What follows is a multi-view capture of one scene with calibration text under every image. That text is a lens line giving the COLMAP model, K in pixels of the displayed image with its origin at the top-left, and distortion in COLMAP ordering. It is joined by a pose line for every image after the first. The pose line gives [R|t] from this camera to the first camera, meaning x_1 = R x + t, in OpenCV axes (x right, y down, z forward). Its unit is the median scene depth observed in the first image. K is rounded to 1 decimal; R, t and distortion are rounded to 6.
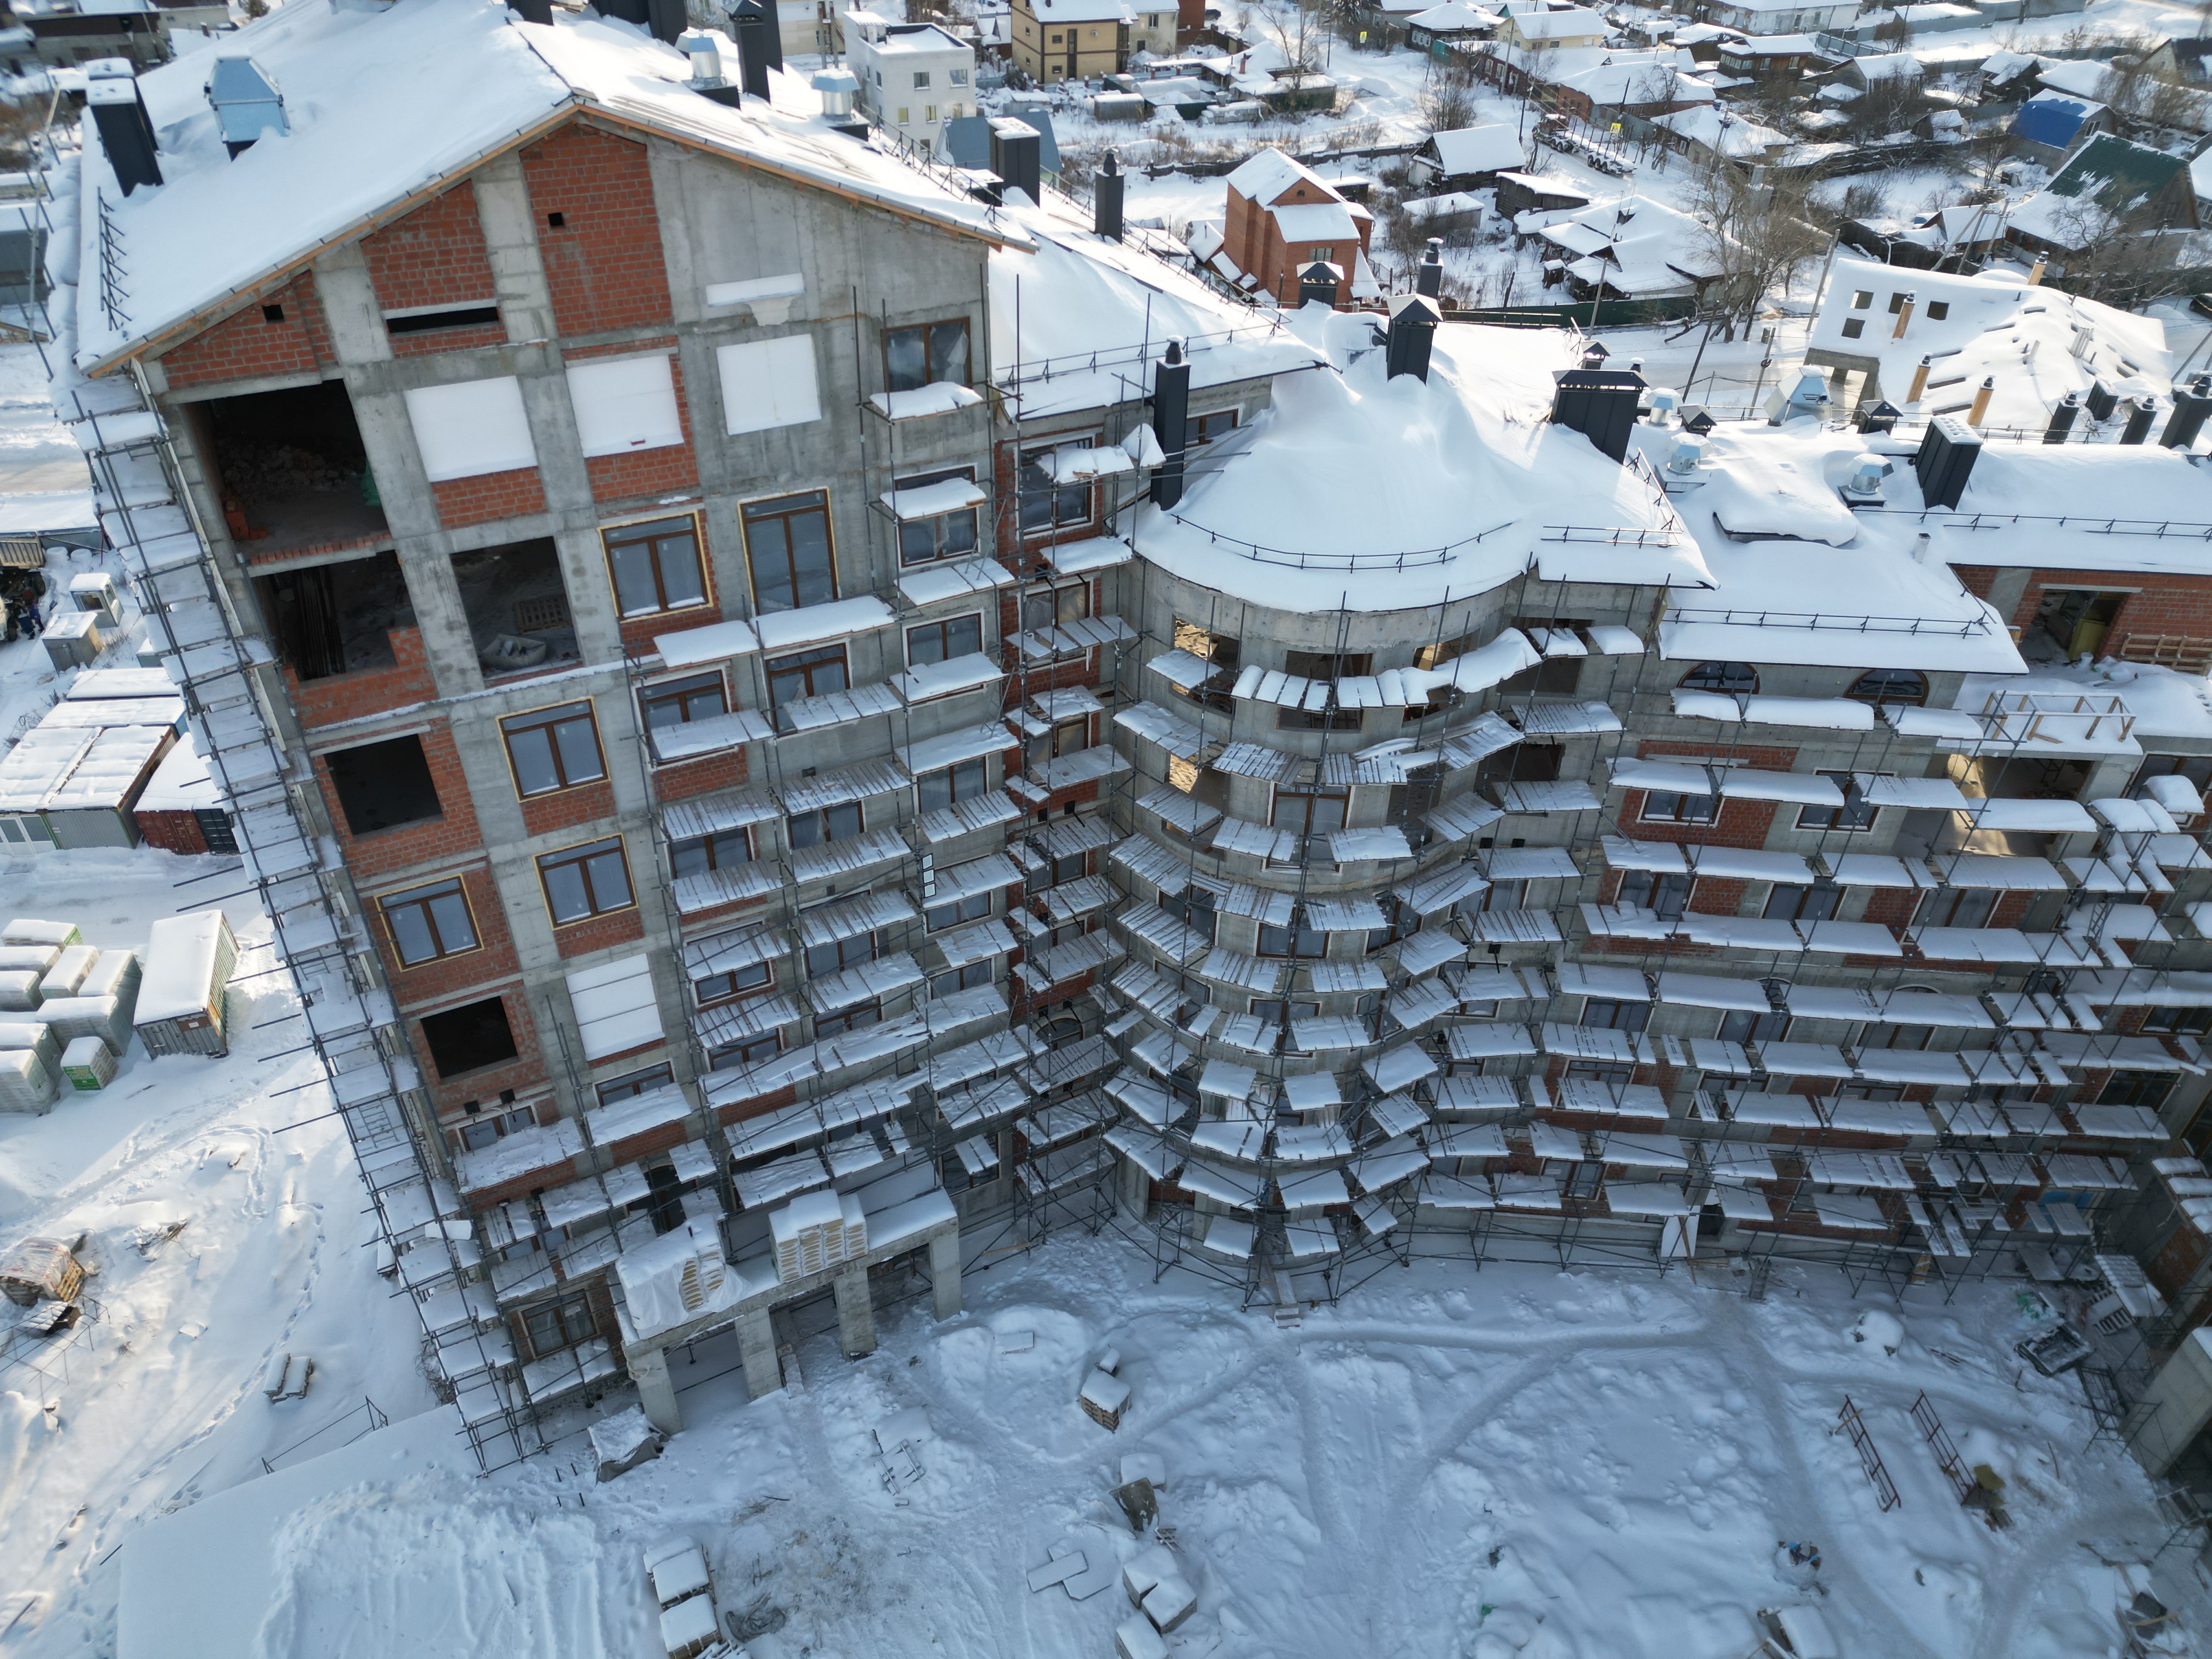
lens RADIAL K [[1549.3, 0, 1115.8], [0, 1549.3, 826.8], [0, 0, 1]] dist [0.062091, -0.007939]
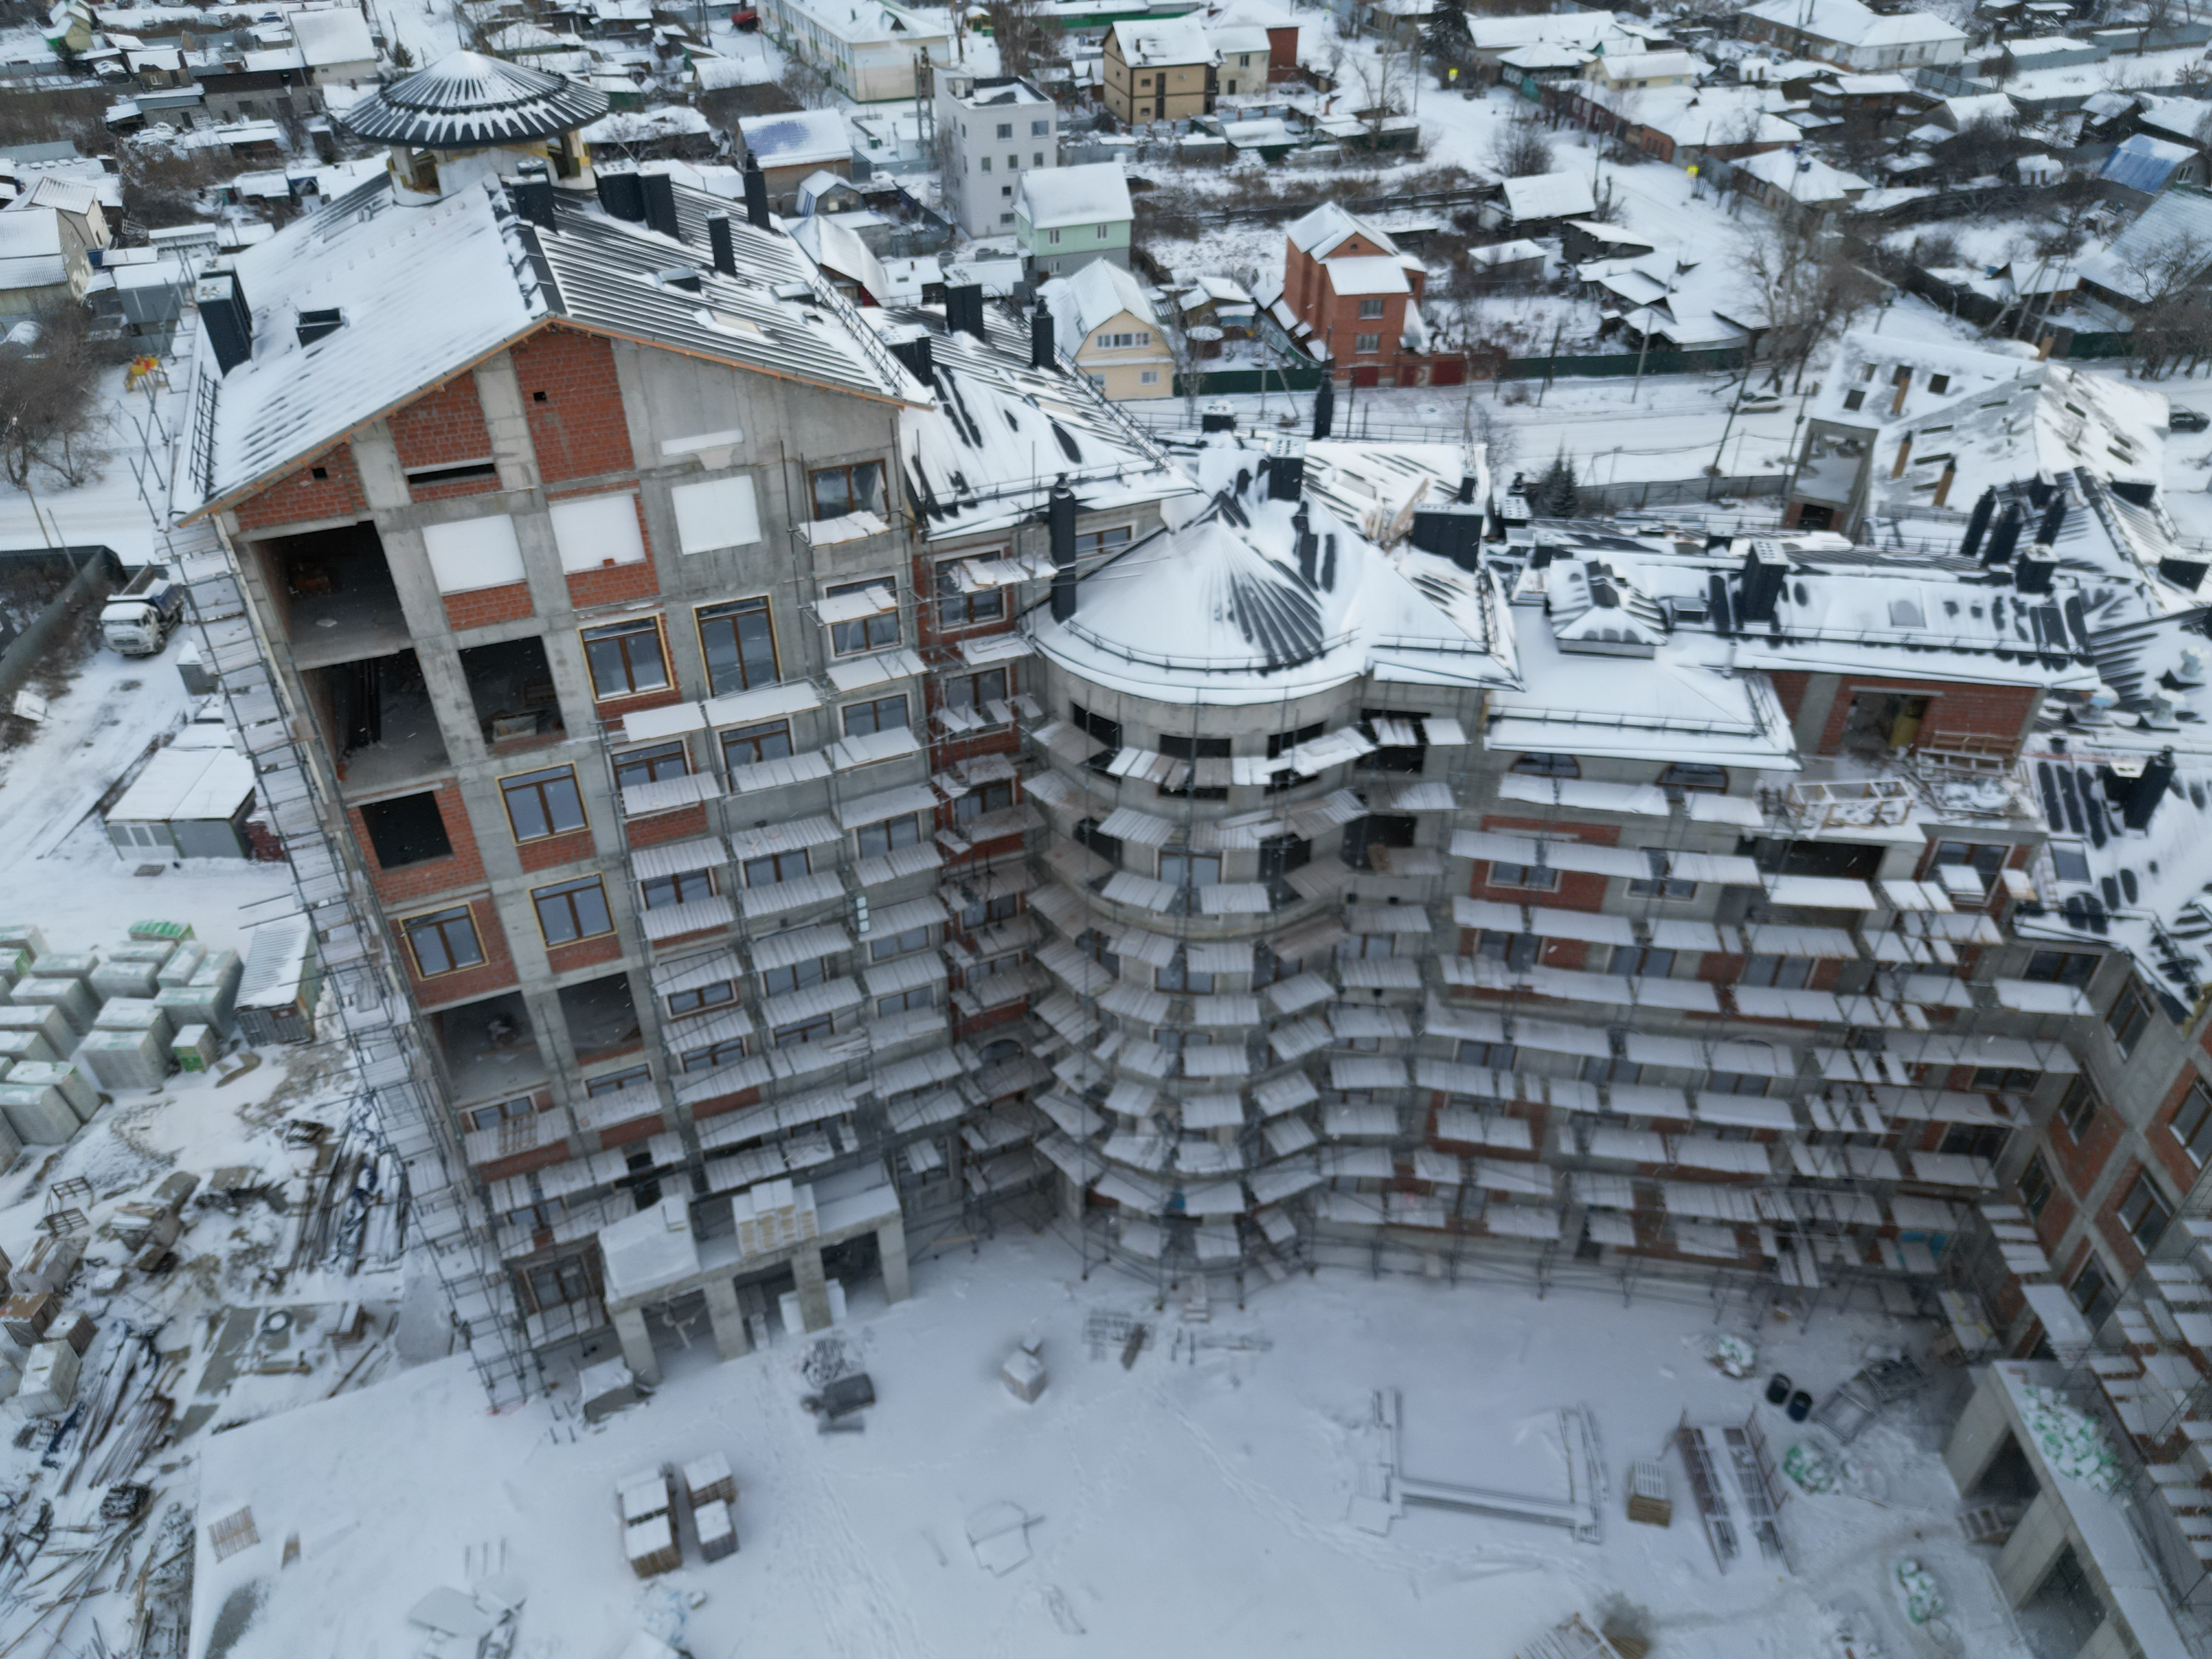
lens RADIAL K [[1549.3, 0, 1094.1], [0, 1549.3, 831.7], [0, 0, 1]] dist [0.062091, -0.007939]
pose [[0.996845, 0.028920, -0.073913, 0.128292], [-0.029501, 0.999542, -0.006771, -0.025361], [0.073683, 0.008930, 0.997242, -0.149386]]
